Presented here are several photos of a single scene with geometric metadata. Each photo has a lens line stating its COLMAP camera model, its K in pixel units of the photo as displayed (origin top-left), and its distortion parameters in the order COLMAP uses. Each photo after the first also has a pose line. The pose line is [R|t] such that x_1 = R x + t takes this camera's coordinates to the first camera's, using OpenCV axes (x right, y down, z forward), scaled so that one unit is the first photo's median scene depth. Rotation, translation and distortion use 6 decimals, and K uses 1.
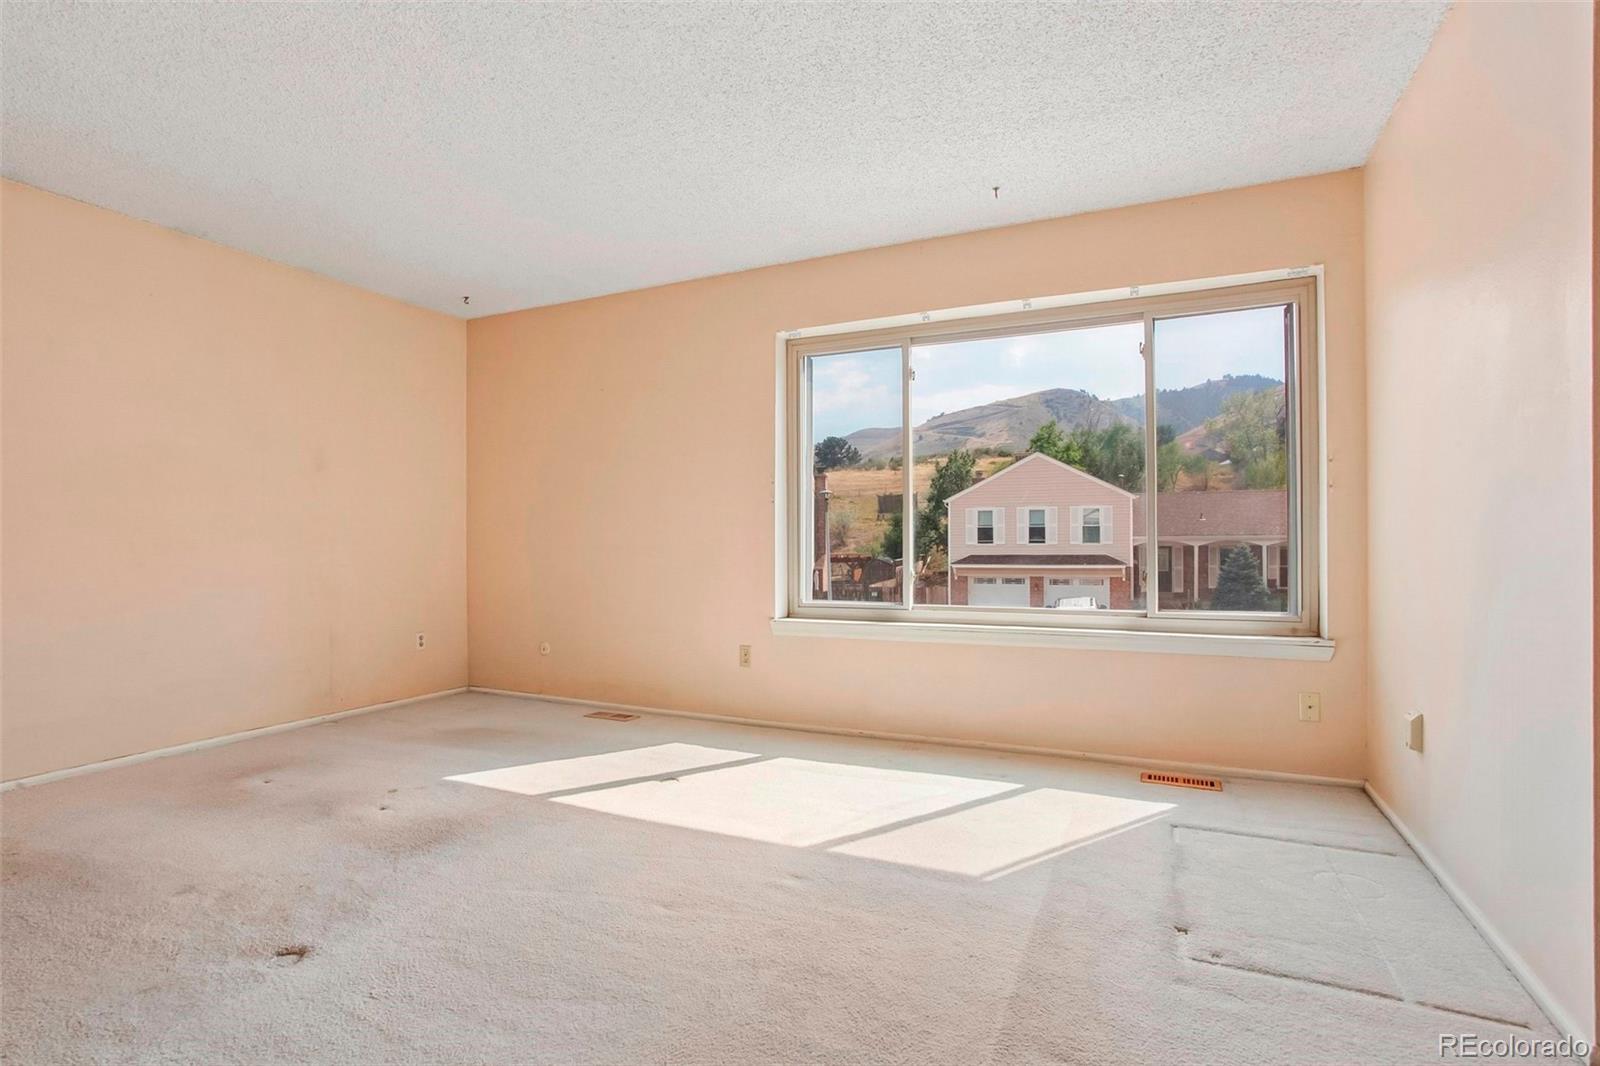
lens RADIAL K [[790.8, 0, 796.3], [0, 790.8, 548.7], [0, 0, 1]] dist [-0.058295, 0.019191]
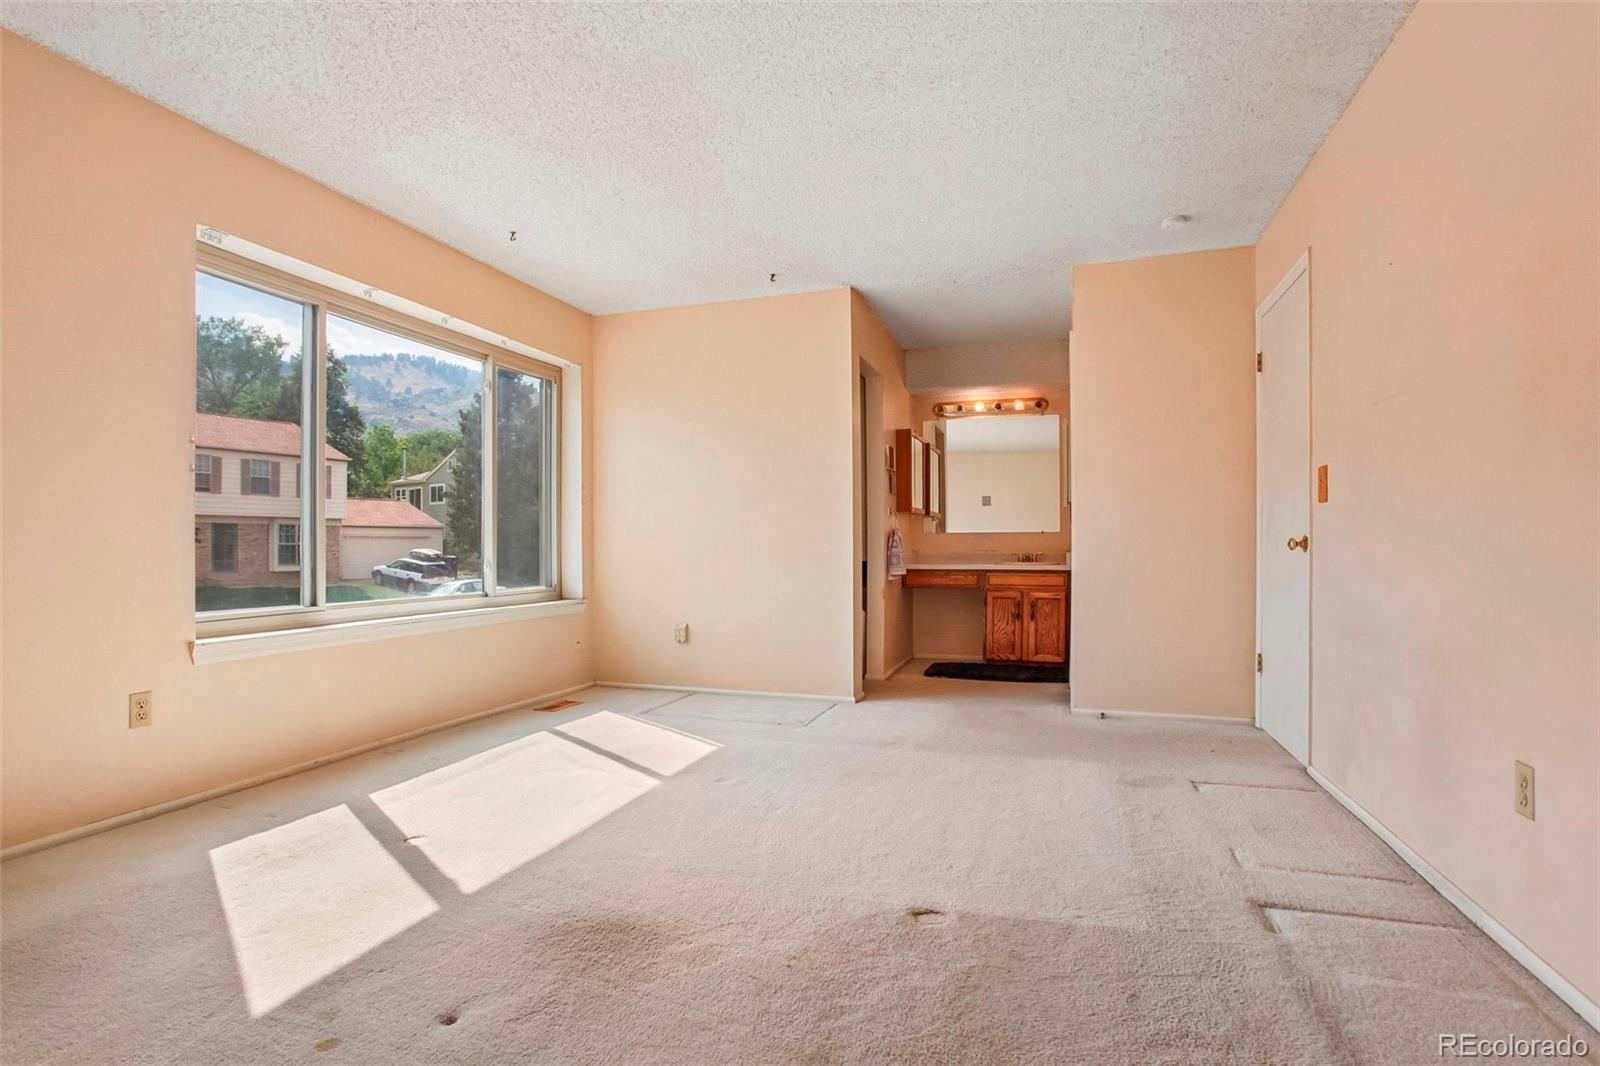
lens RADIAL K [[790.8, 0, 793.1], [0, 790.8, 538.9], [0, 0, 1]] dist [-0.058295, 0.019191]
pose [[-0.125582, 0.010476, 0.992028, -0.928823], [0.004458, 0.999940, -0.009995, 0.010341], [-0.992073, 0.003167, -0.125621, 0.708649]]
